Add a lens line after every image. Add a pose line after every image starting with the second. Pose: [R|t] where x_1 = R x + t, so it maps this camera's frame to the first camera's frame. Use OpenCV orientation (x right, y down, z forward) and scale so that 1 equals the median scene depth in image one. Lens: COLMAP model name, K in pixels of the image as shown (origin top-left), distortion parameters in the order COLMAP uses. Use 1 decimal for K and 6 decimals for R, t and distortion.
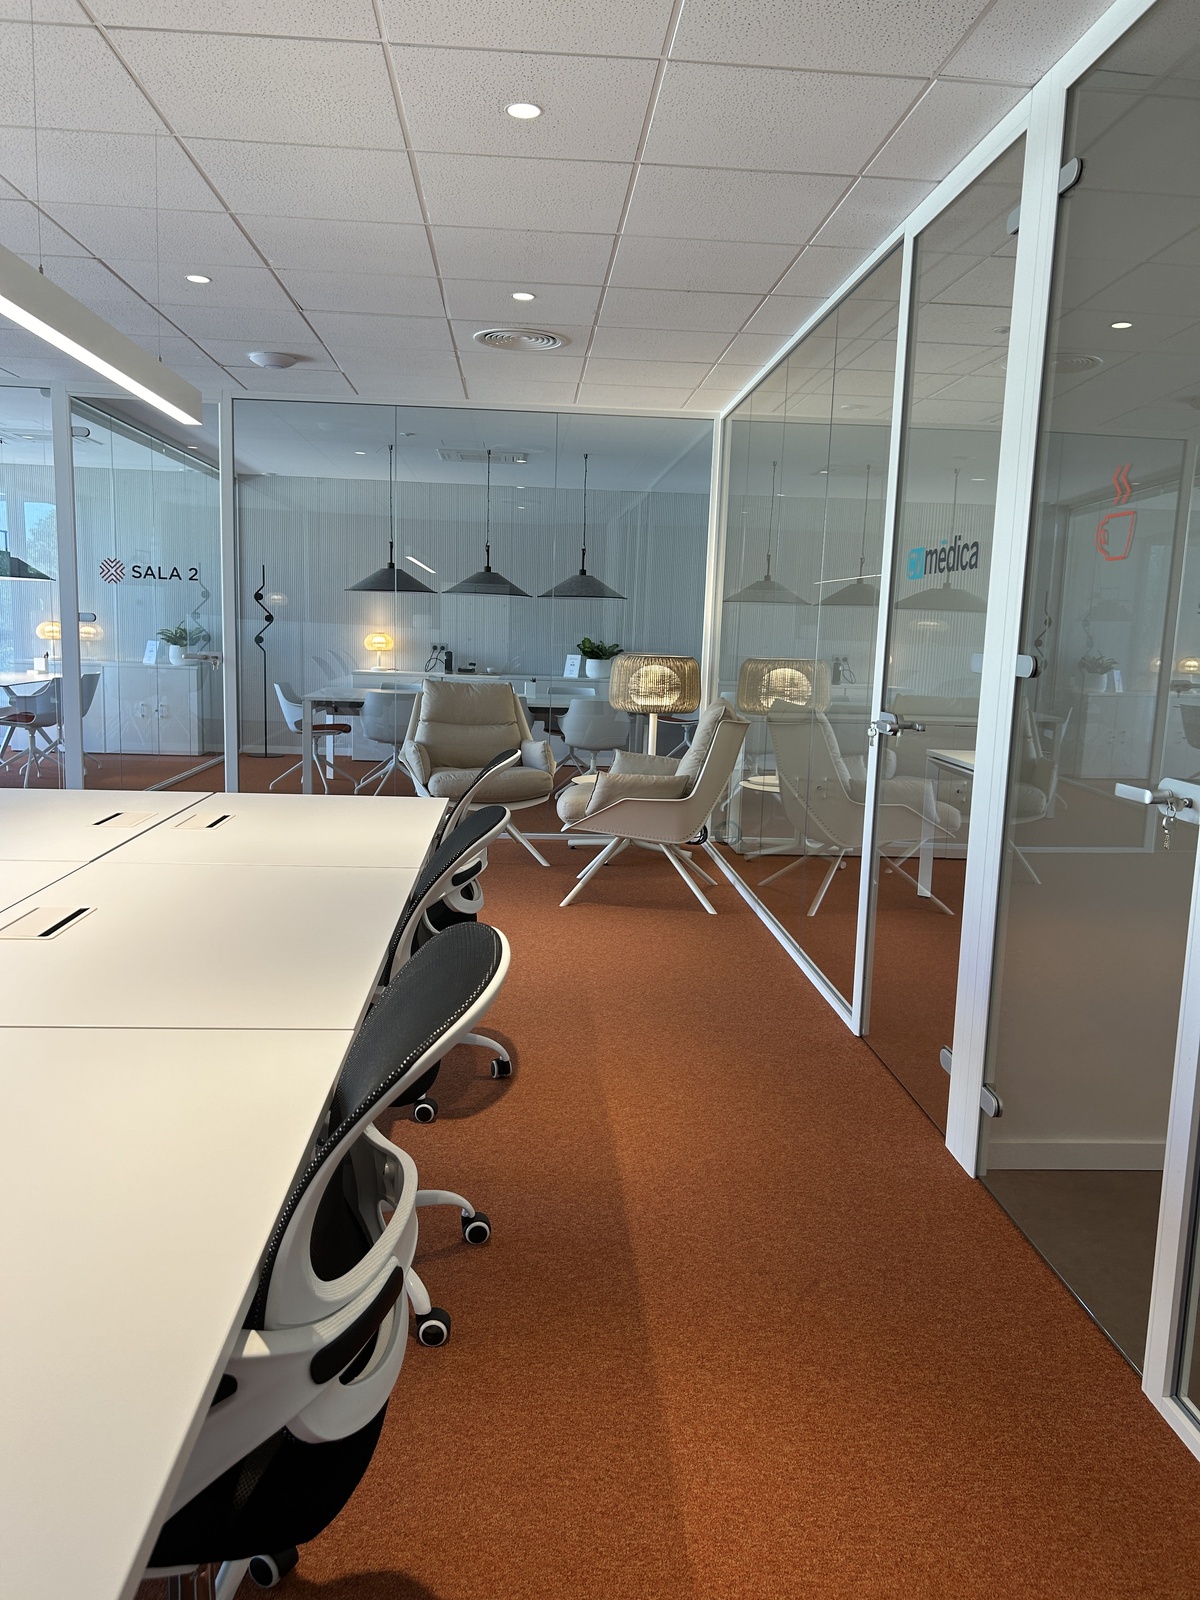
lens RADIAL K [[1192.5, 0, 600.7], [0, 1192.5, 805.6], [0, 0, 1]] dist [0.043316, -0.047517]
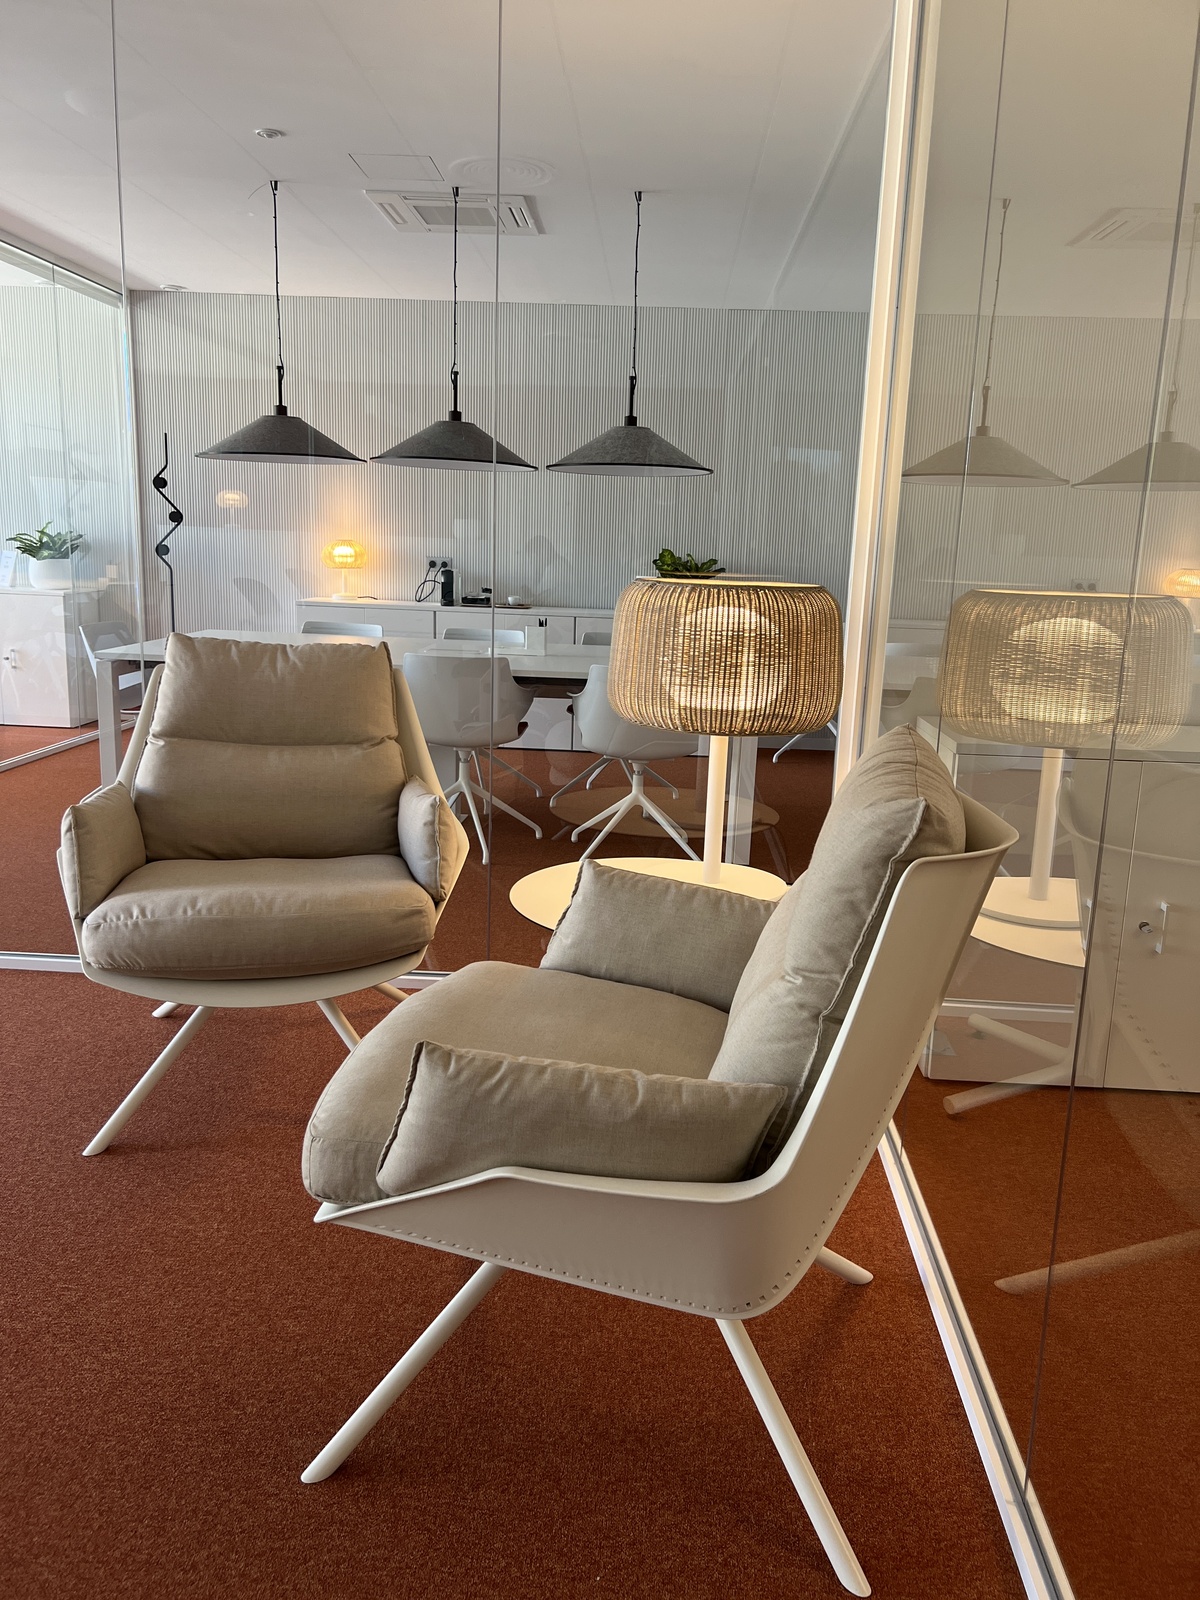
lens RADIAL K [[1192.5, 0, 600.7], [0, 1192.5, 805.6], [0, 0, 1]] dist [0.043316, -0.047517]
pose [[0.992371, 0.028009, -0.120063, 0.035555], [-0.020307, 0.997685, 0.064901, -0.049869], [0.121603, -0.061967, 0.990643, 0.394467]]
